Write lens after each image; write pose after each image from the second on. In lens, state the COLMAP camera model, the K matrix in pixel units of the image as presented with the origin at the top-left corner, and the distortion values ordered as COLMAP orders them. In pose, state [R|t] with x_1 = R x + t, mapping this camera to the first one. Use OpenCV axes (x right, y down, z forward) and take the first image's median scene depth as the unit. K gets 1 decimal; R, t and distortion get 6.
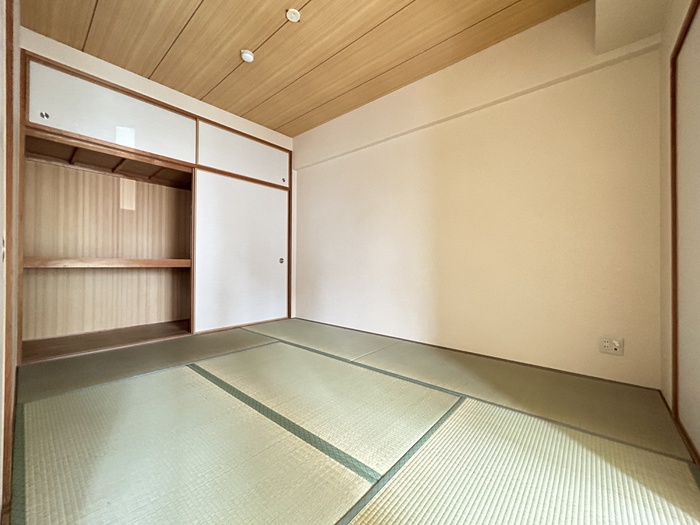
lens RADIAL K [[282.0, 0, 351.8], [0, 282.0, 261.6], [0, 0, 1]] dist [-0.004490, 0.002618]
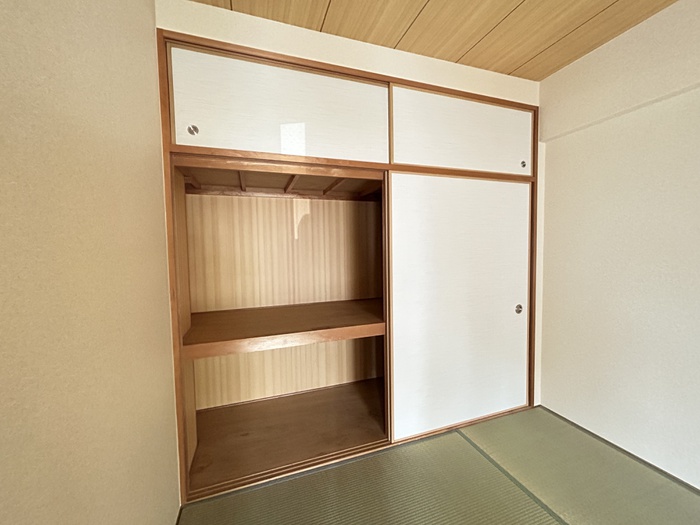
lens RADIAL K [[282.0, 0, 350.9], [0, 282.0, 262.4], [0, 0, 1]] dist [-0.004490, 0.002618]
pose [[0.865499, 0.004912, -0.500887, -0.302012], [0.027048, 0.998035, 0.056524, -0.161860], [0.500181, -0.062469, 0.863665, 0.403888]]
